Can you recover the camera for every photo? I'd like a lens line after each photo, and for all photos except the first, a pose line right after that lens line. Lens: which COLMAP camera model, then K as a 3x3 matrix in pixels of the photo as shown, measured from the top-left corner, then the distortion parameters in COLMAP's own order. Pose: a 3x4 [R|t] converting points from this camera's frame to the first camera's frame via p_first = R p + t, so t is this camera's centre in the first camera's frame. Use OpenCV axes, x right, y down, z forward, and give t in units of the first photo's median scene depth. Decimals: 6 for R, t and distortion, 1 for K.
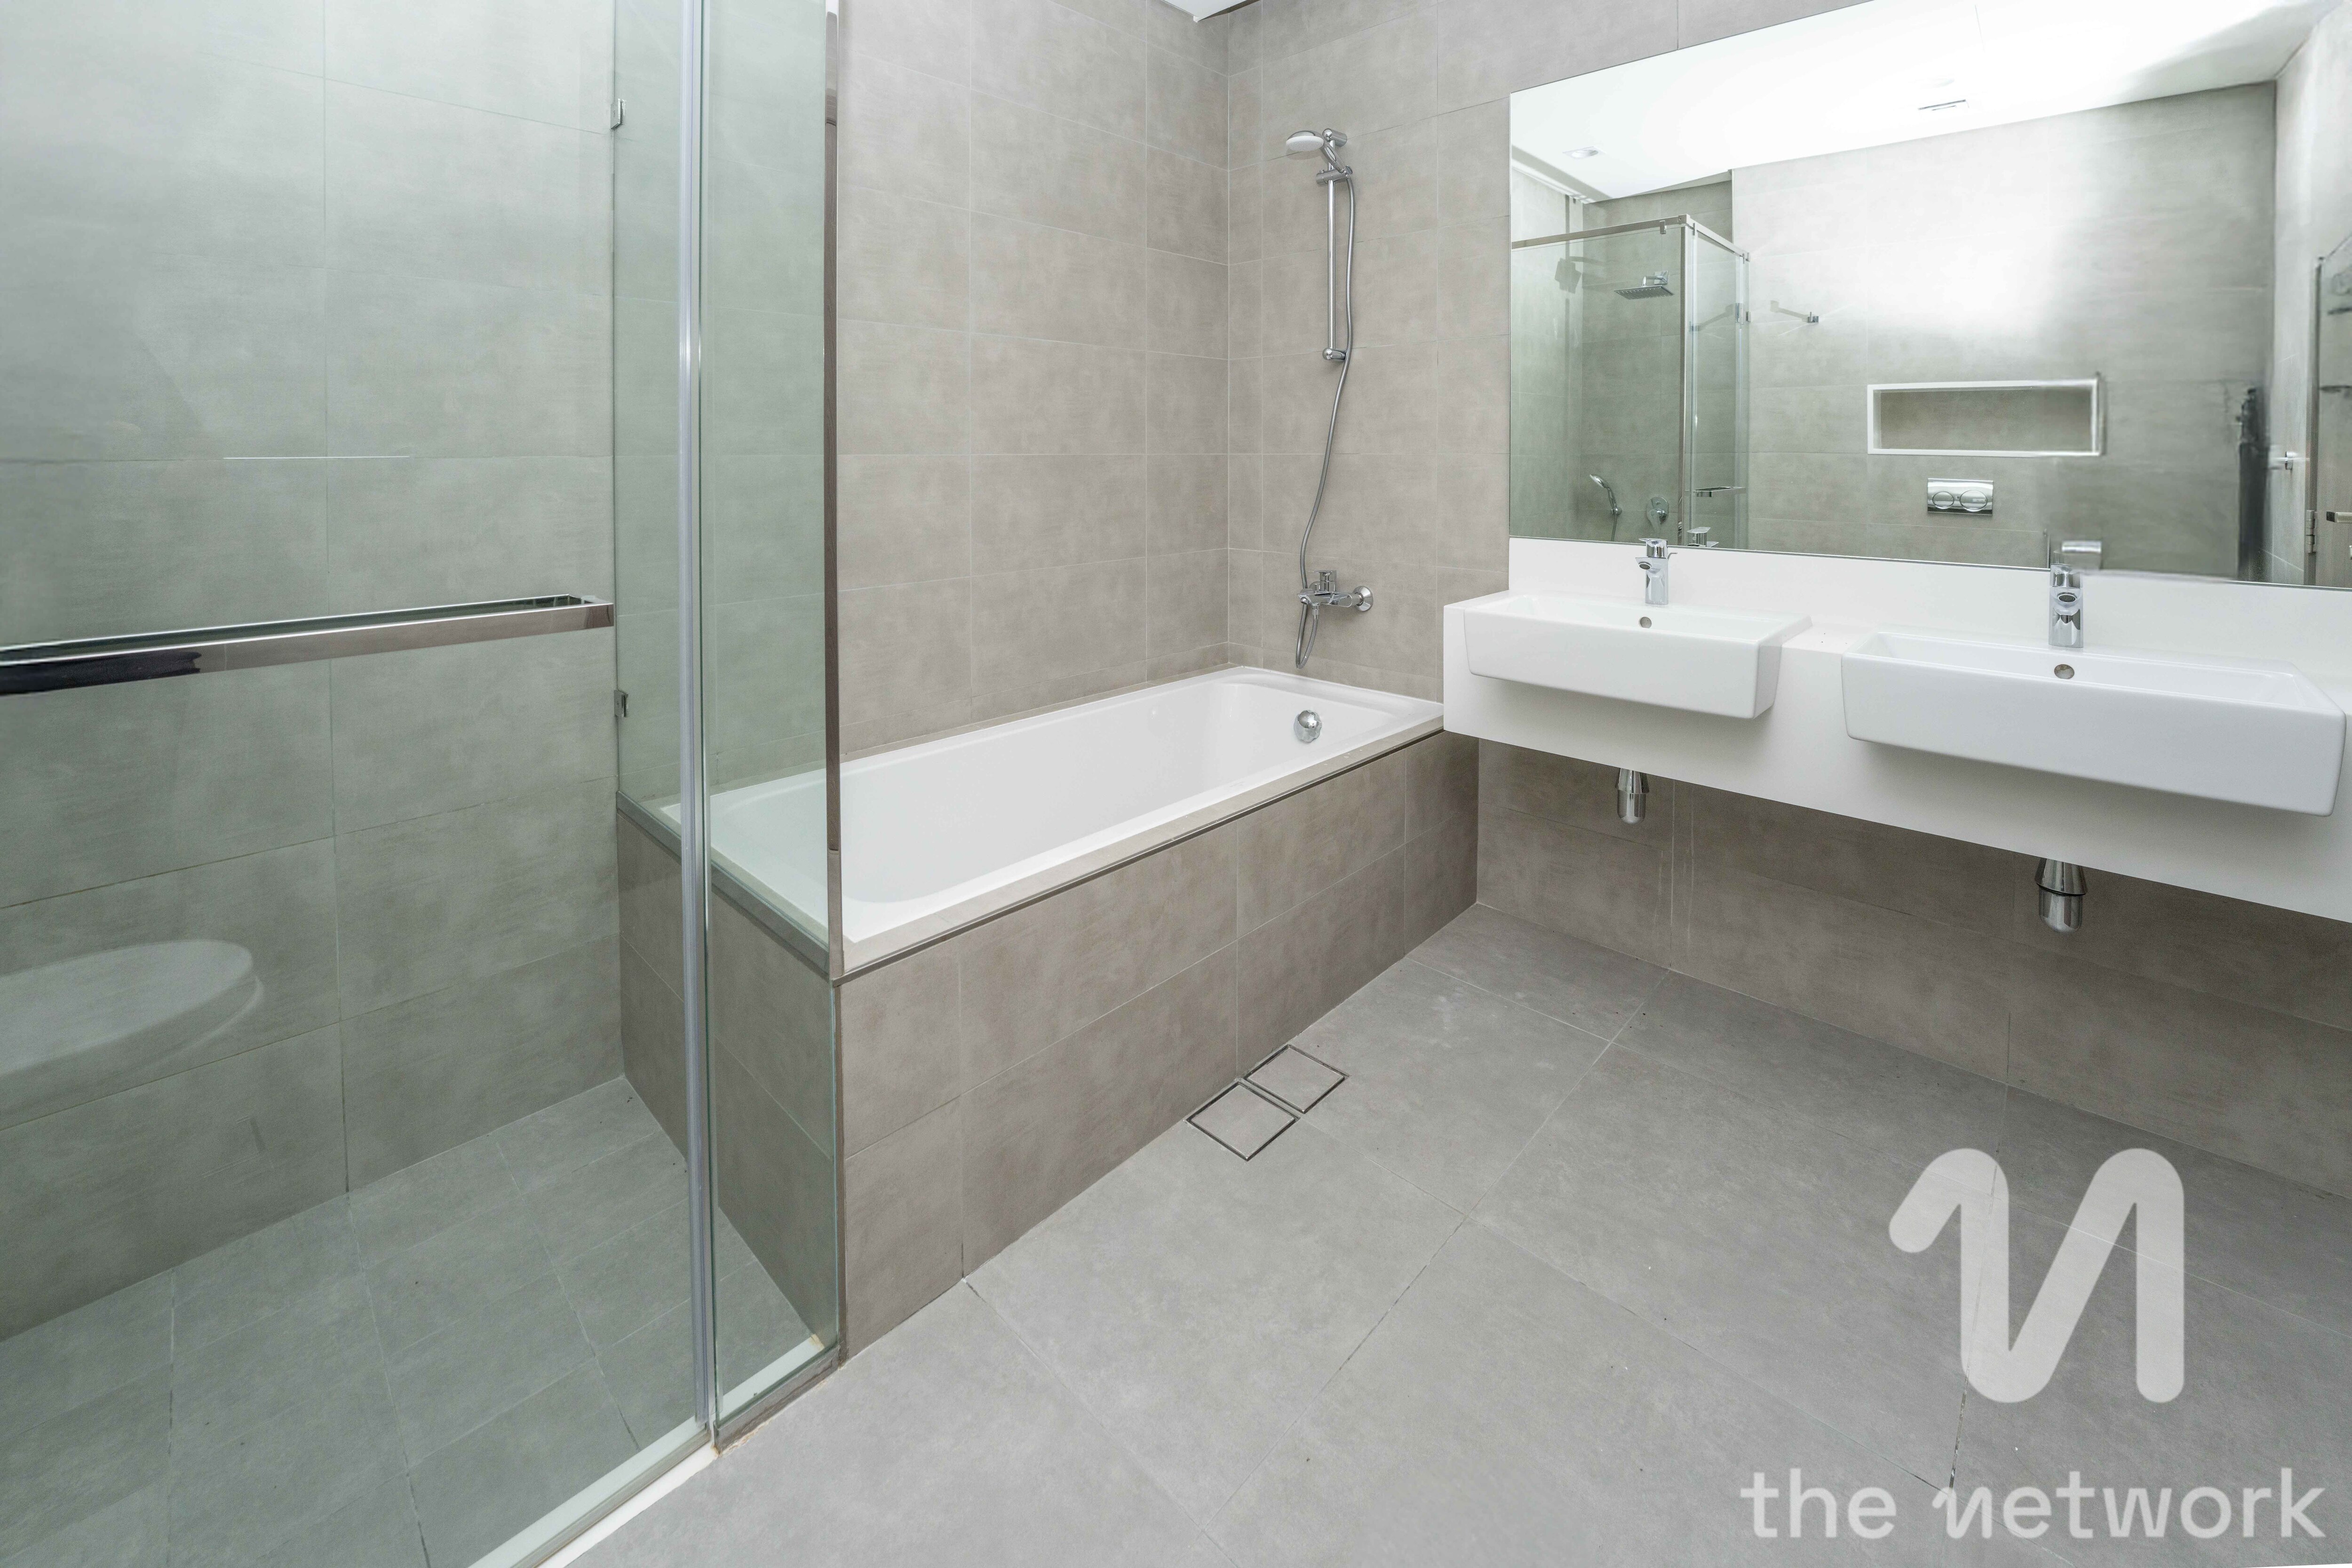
lens RADIAL K [[955.2, 0, 1180.7], [0, 955.2, 689.0], [0, 0, 1]] dist [-0.014266, -0.000185]
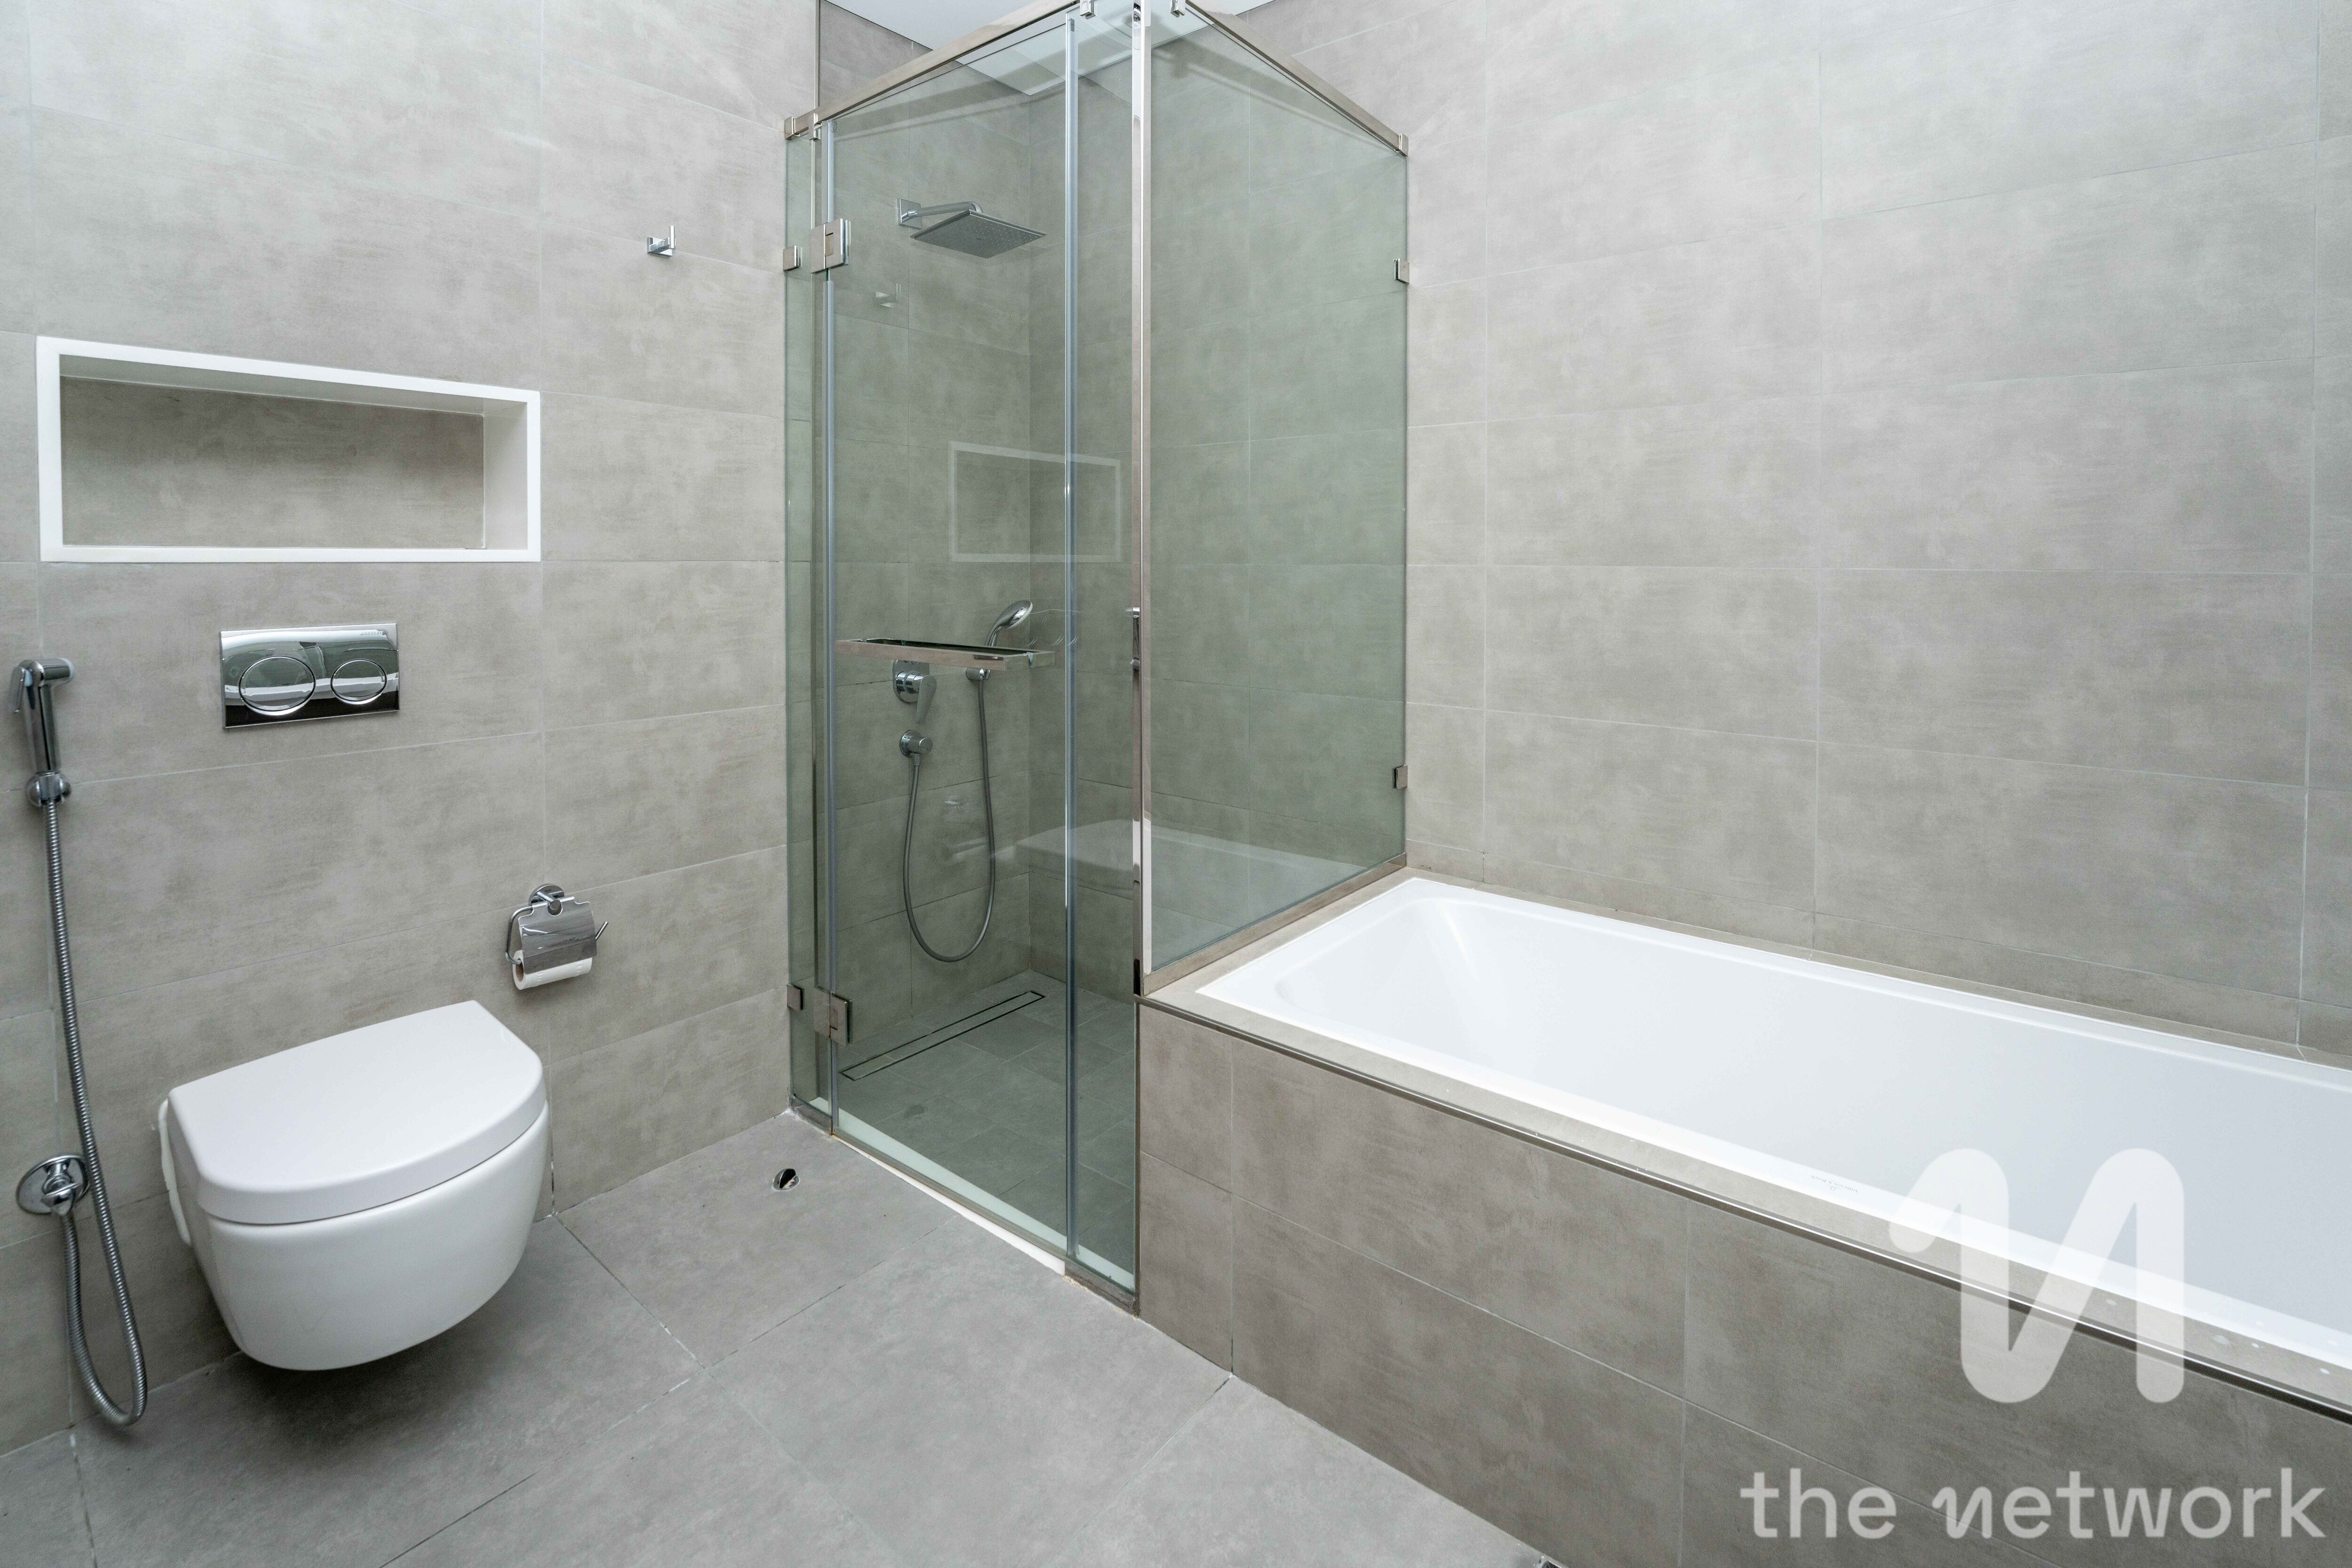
lens RADIAL K [[982.3, 0, 1176.0], [0, 982.3, 784.0], [0, 0, 1]] dist [-0.024074, 0.000398]
pose [[0.092963, 0.216383, -0.971872, 0.500494], [-0.241545, 0.951842, 0.188819, -0.124997], [0.965926, 0.217198, 0.140753, 0.516971]]
